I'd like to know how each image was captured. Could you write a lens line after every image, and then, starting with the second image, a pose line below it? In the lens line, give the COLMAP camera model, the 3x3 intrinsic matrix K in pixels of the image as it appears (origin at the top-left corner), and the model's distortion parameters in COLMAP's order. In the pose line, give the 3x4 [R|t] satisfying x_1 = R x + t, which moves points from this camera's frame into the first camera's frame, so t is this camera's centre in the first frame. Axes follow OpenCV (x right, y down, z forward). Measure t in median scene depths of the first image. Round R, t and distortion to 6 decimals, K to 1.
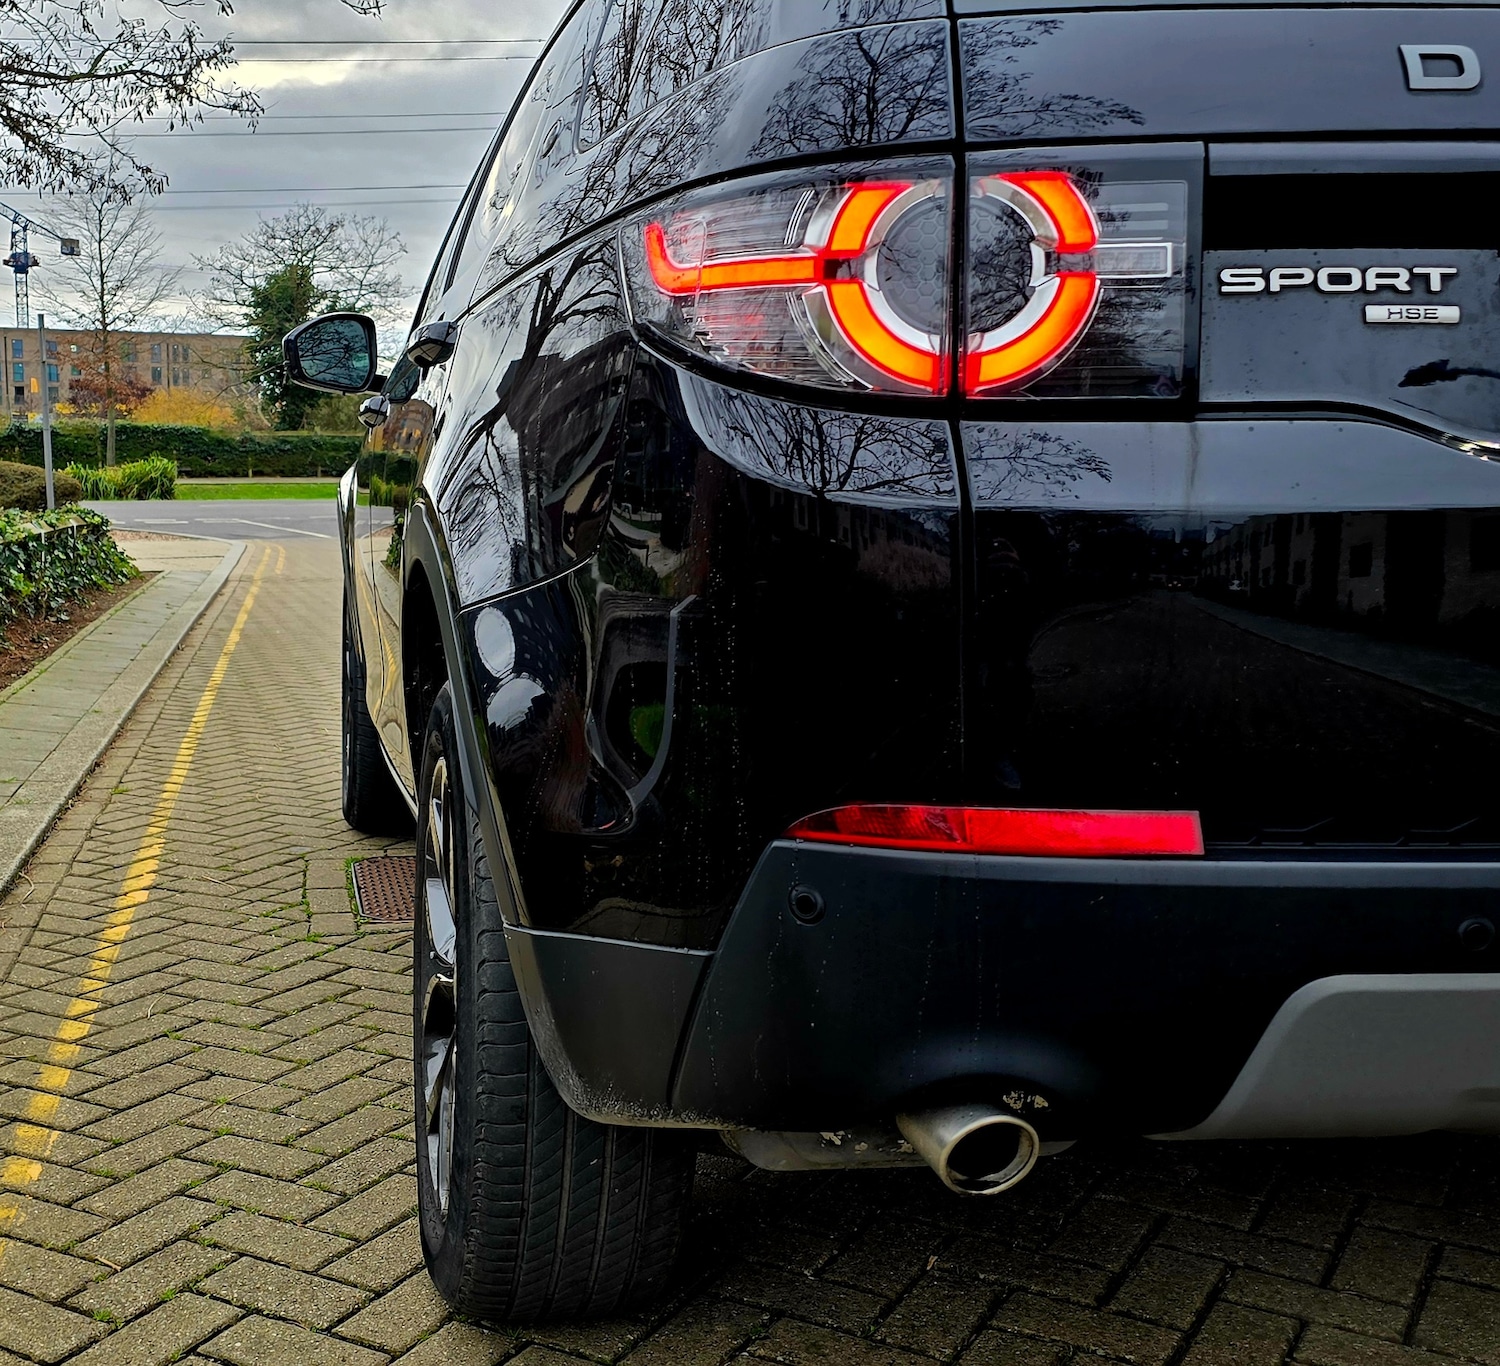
lens RADIAL K [[1820.9, 0, 579.5], [0, 1820.9, 693.8], [0, 0, 1]] dist [0.121815, -0.197475]
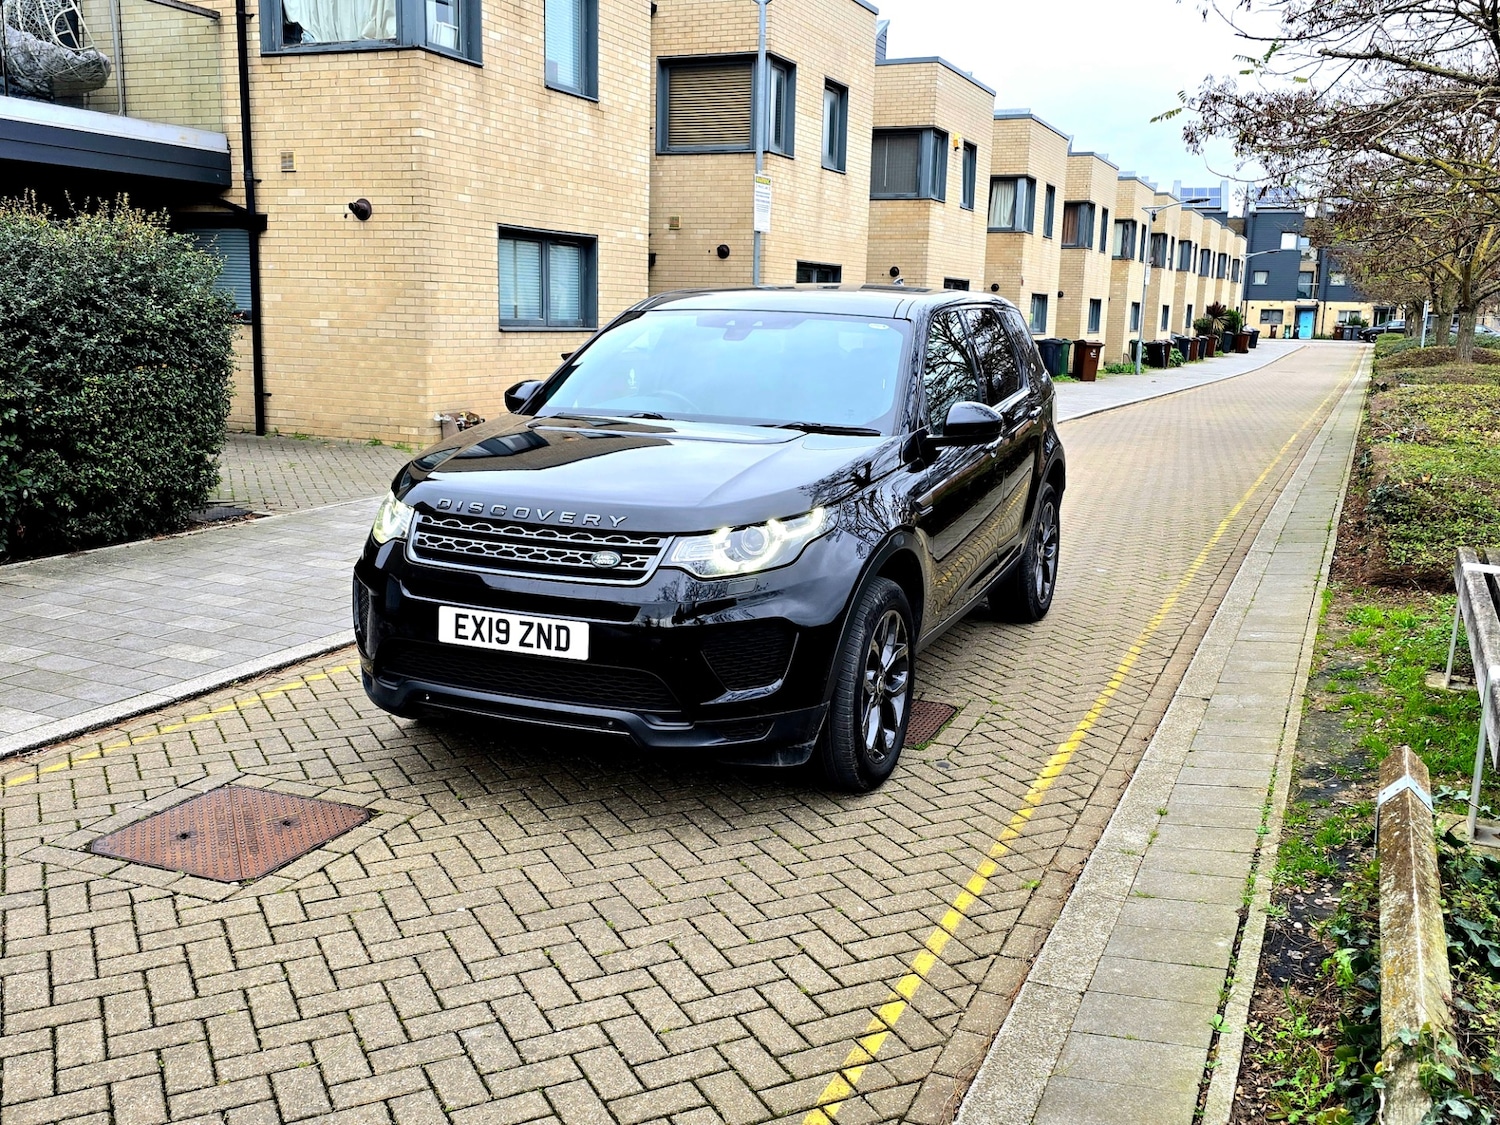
lens RADIAL K [[1444.8, 0, 750.0], [0, 1444.8, 562.5], [0, 0, 1]] dist [0.141367, -0.373337]
pose [[-0.850262, -0.122270, 0.511962, -0.792782], [0.039763, 0.954946, 0.294104, -0.553910], [-0.524856, 0.270423, -0.807092, 2.626873]]
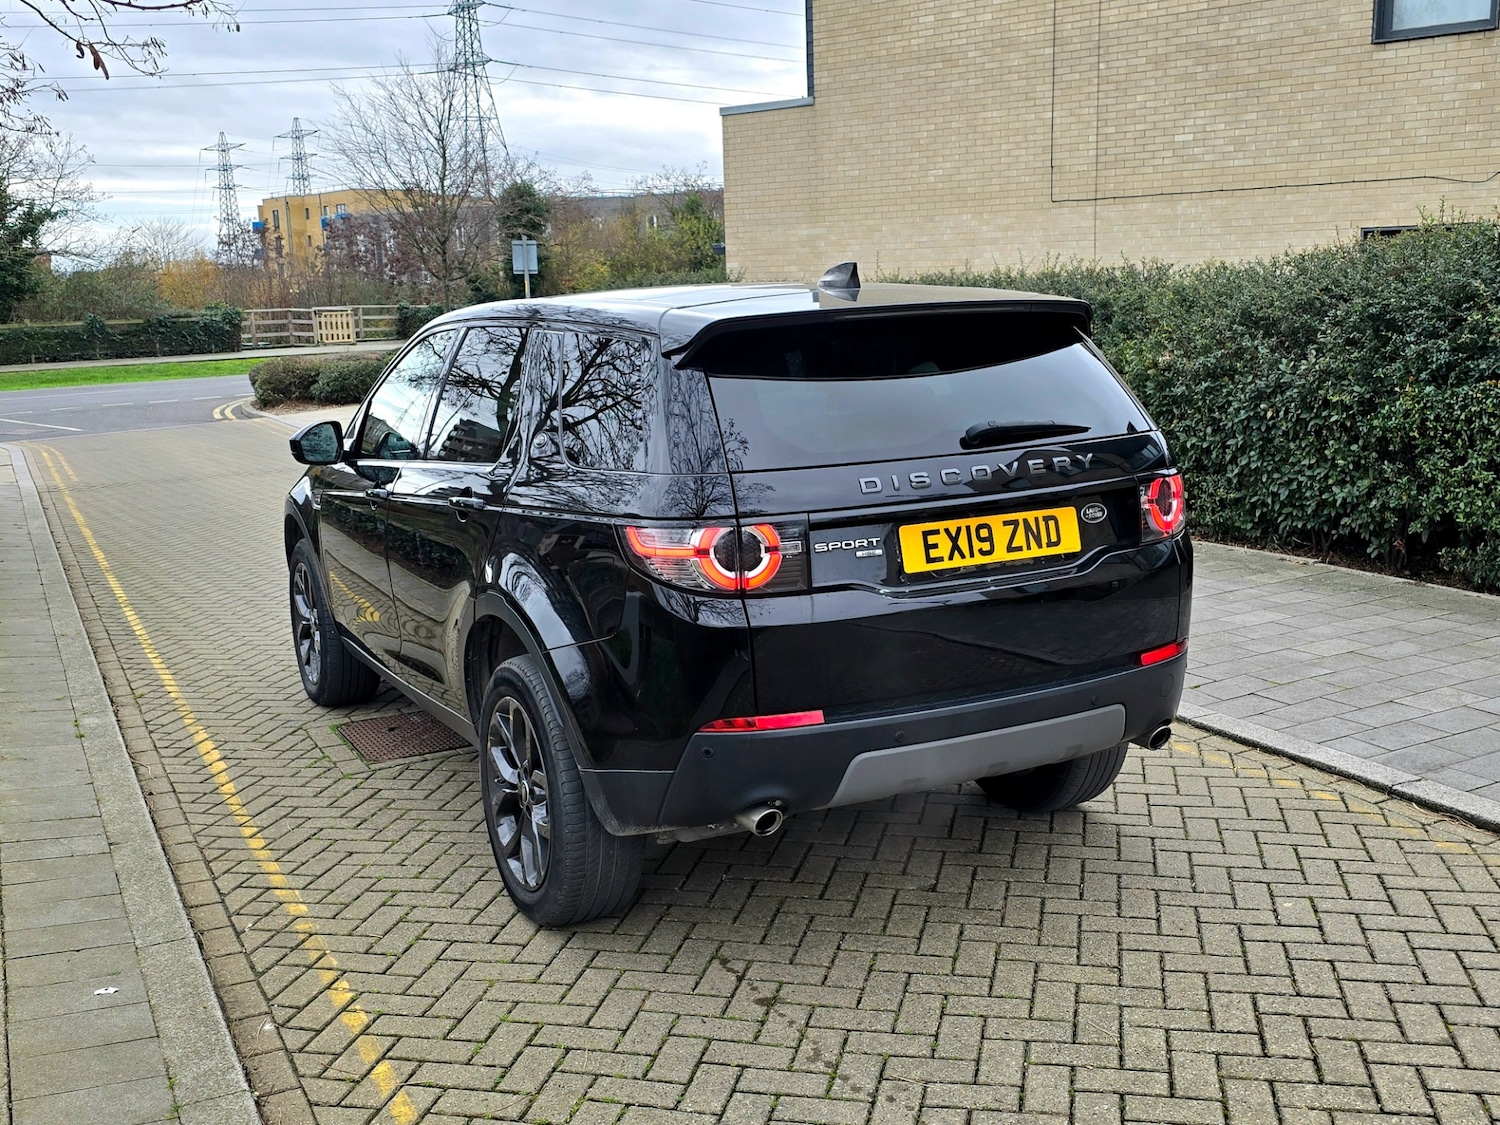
lens RADIAL K [[1506.0, 0, 750.0], [0, 1506.0, 562.5], [0, 0, 1]] dist [0.043513, -0.020015]
pose [[0.949379, -0.094813, 0.299484, -0.211280], [0.082658, 0.995166, 0.053028, -0.130437], [-0.303064, -0.025589, 0.952627, -0.565090]]
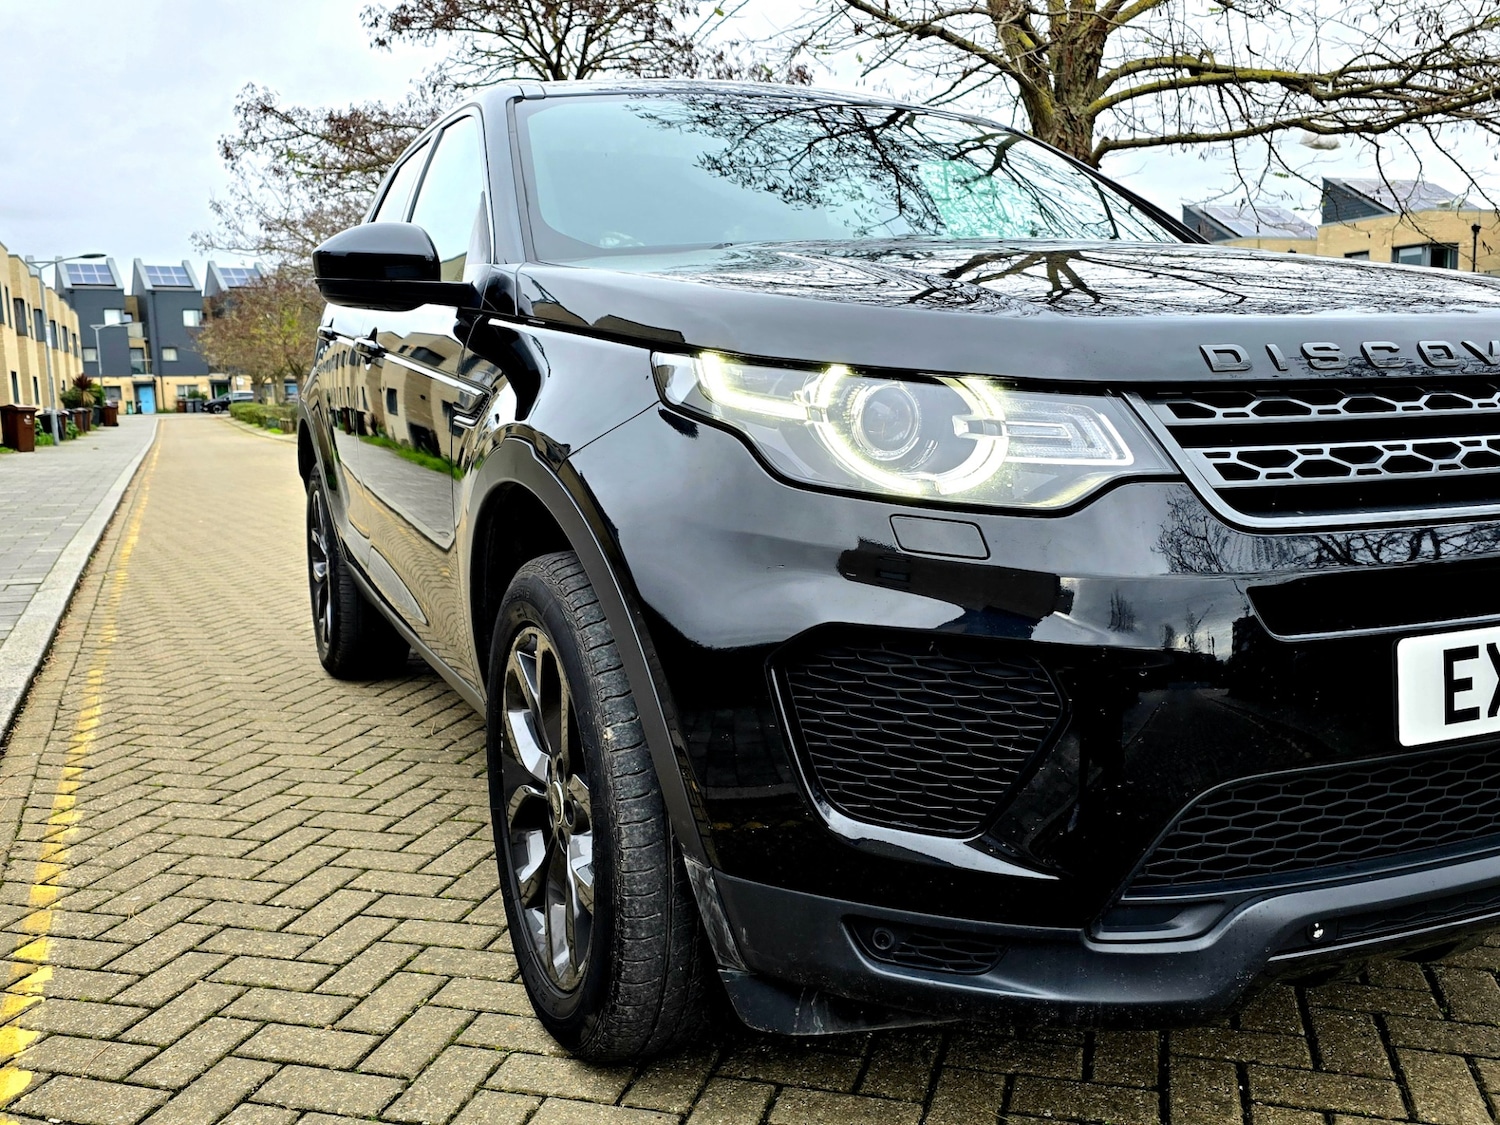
lens RADIAL K [[1360.9, 0, 772.1], [0, 1360.9, 554.8], [0, 0, 1]] dist [0.089901, -0.120015]
pose [[-0.962071, 0.049528, -0.268264, 0.418369], [-0.019437, 0.968436, 0.248502, -0.261011], [0.272104, 0.244290, -0.930742, 2.043671]]
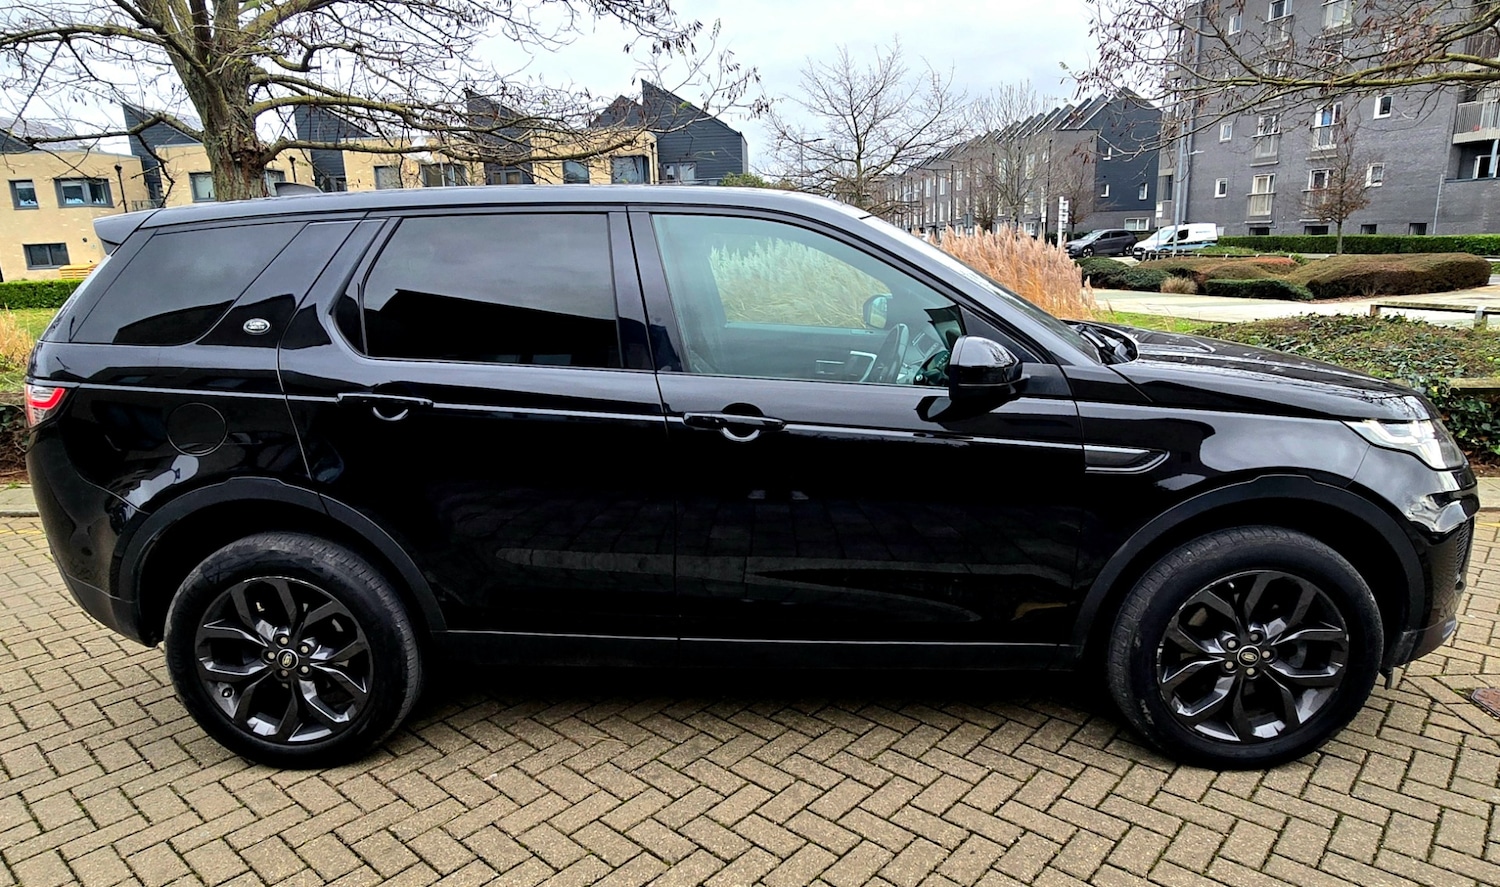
lens RADIAL K [[902.3, 0, 749.7], [0, 902.3, 507.9], [0, 0, 1]] dist [0.038178, -0.038564]
pose [[-0.177552, 0.276043, -0.944603, 1.109607], [-0.105055, 0.949053, 0.297090, -0.311534], [0.978488, 0.151985, -0.139506, 1.175856]]
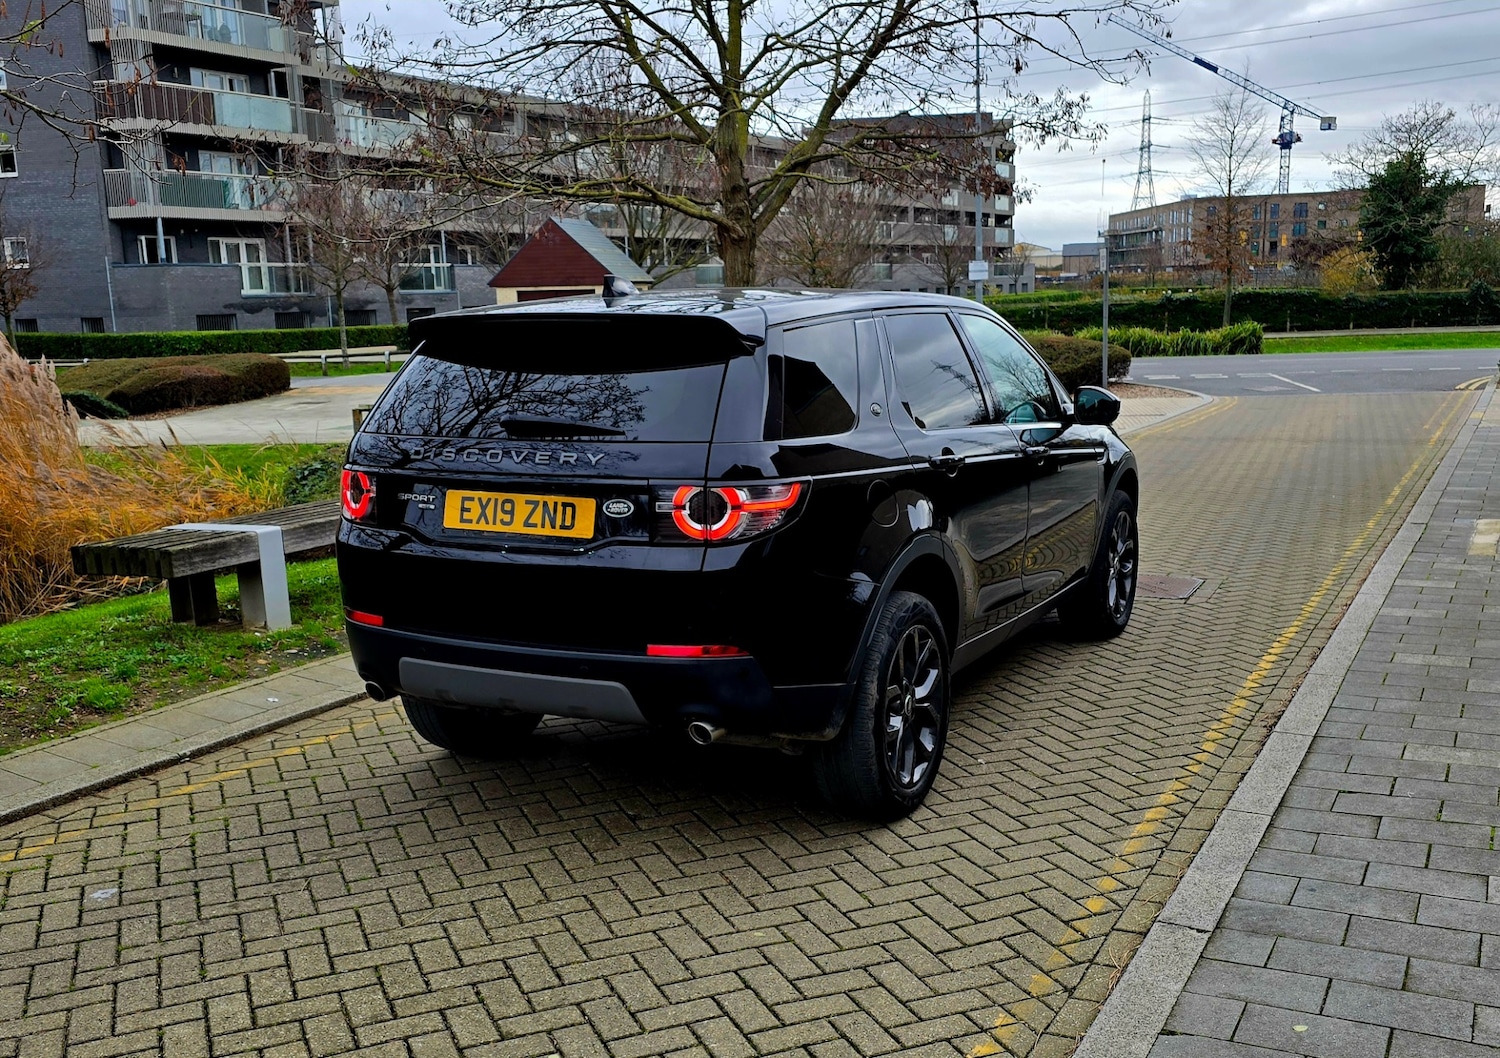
lens RADIAL K [[1396.9, 0, 751.5], [0, 1396.9, 582.8], [0, 0, 1]] dist [0.042025, -0.001969]
pose [[0.802290, 0.094007, -0.589485, 1.118386], [-0.051810, 0.994761, 0.088125, -0.132065], [0.594681, -0.040161, 0.802958, -0.432445]]
